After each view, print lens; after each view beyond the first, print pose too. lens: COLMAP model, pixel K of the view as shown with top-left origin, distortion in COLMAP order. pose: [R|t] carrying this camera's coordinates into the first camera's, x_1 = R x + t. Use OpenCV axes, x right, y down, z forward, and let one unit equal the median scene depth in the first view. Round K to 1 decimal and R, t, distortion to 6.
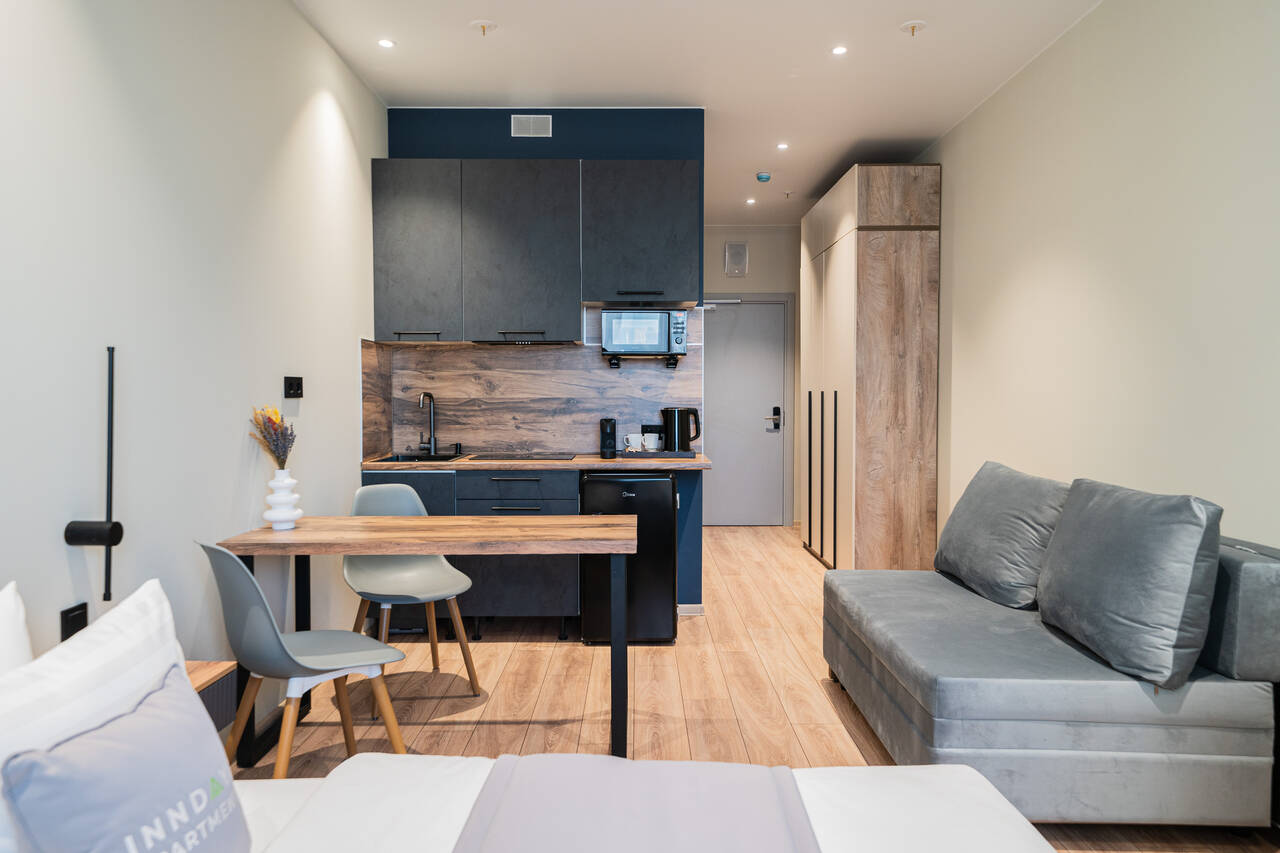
lens RADIAL K [[847.2, 0, 640.0], [0, 847.2, 416.7], [0, 0, 1]] dist [0.035306, 0.000974]
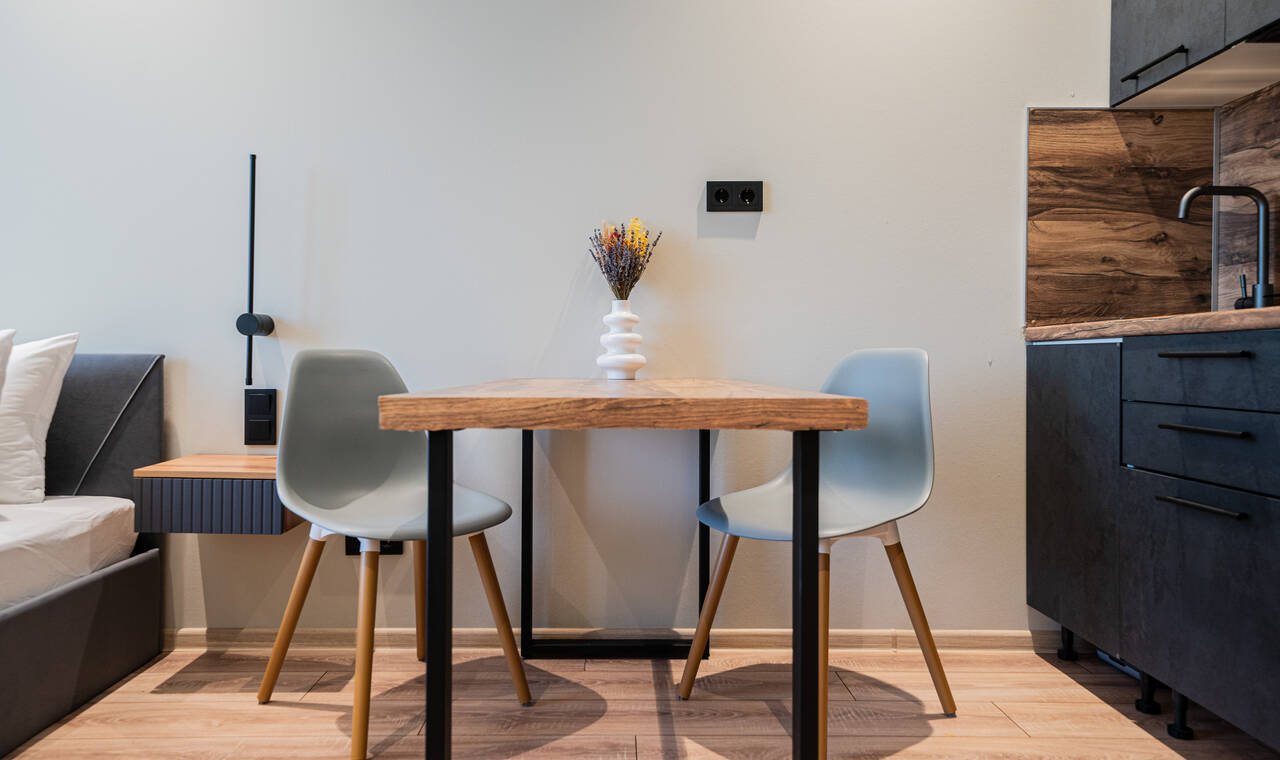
lens RADIAL K [[871.3, 0, 630.6], [0, 871.3, 369.0], [0, 0, 1]] dist [0.019412, 0.007313]
pose [[0.005970, 0.008286, -0.999948, 0.230246], [-0.029111, 0.999543, 0.008109, 0.076542], [0.999558, 0.029061, 0.006209, 0.666629]]
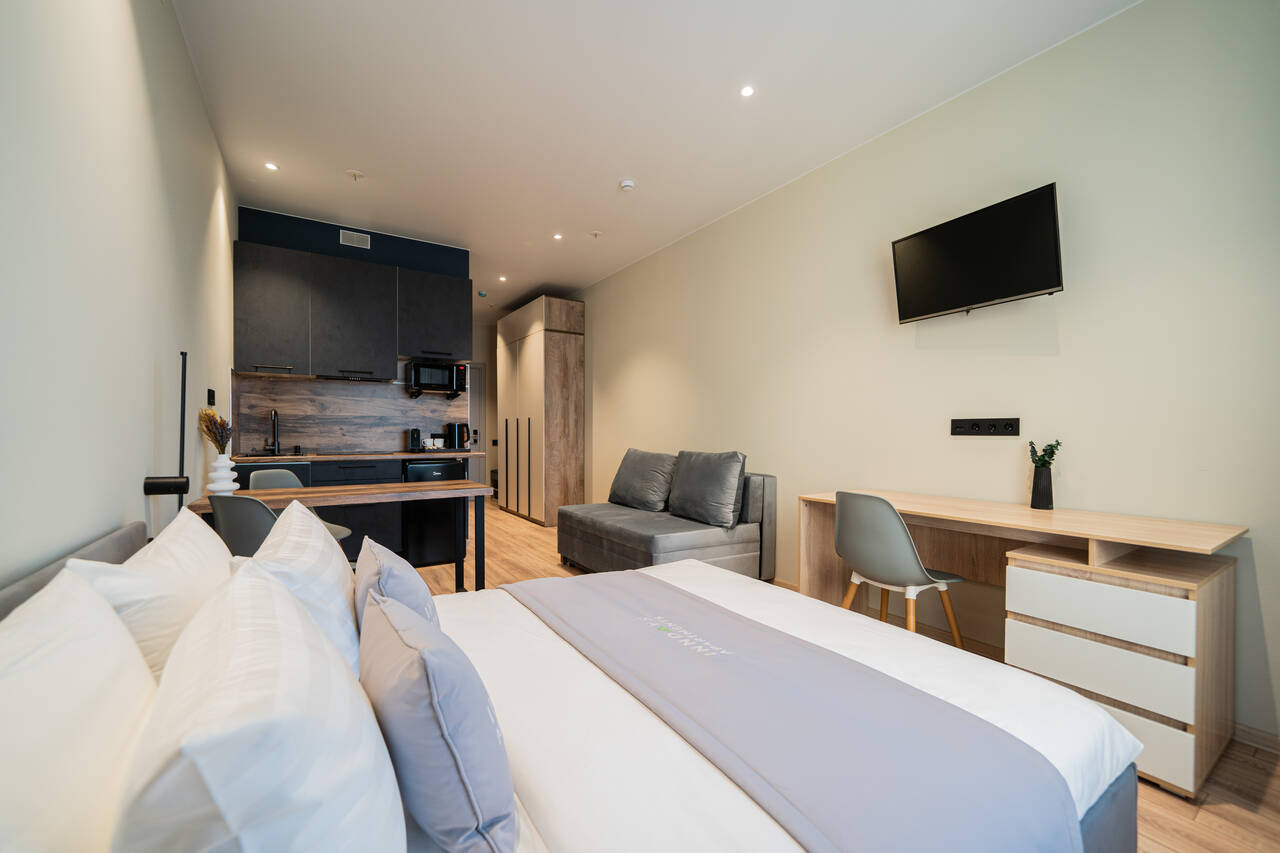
lens RADIAL K [[507.8, 0, 639.9], [0, 507.8, 432.0], [0, 0, 1]] dist [-0.002938, 0.000128]
pose [[0.840953, 0.005206, 0.541082, -0.193621], [0.008552, 0.999701, -0.022910, 0.033230], [-0.541040, 0.023894, 0.840657, -0.043950]]
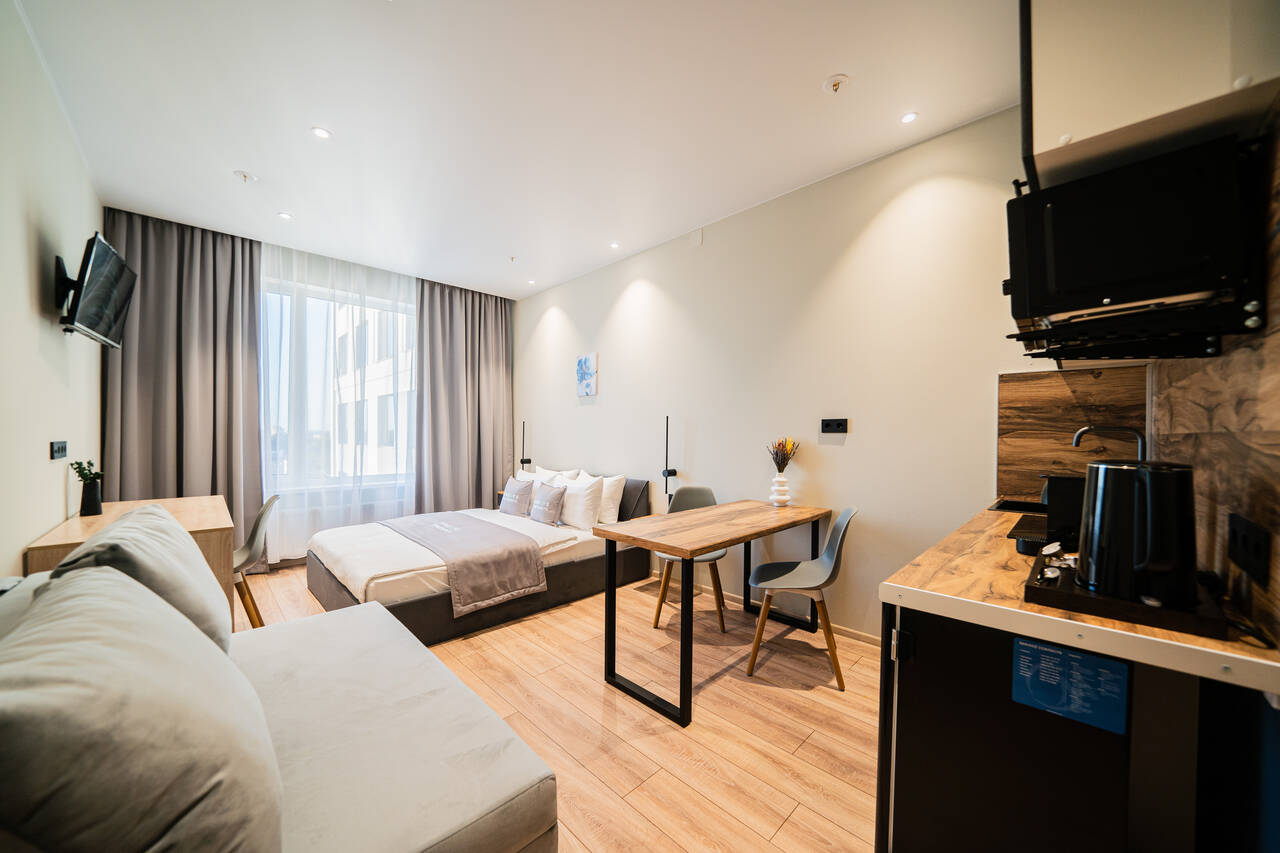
lens RADIAL K [[454.2, 0, 657.6], [0, 454.2, 438.5], [0, 0, 1]] dist [-0.021867, -0.000041]
pose [[-0.695696, 0.004159, -0.718324, 0.291493], [-0.022749, 0.999354, 0.027819, -0.020020], [0.717976, 0.035695, -0.695152, 0.977060]]
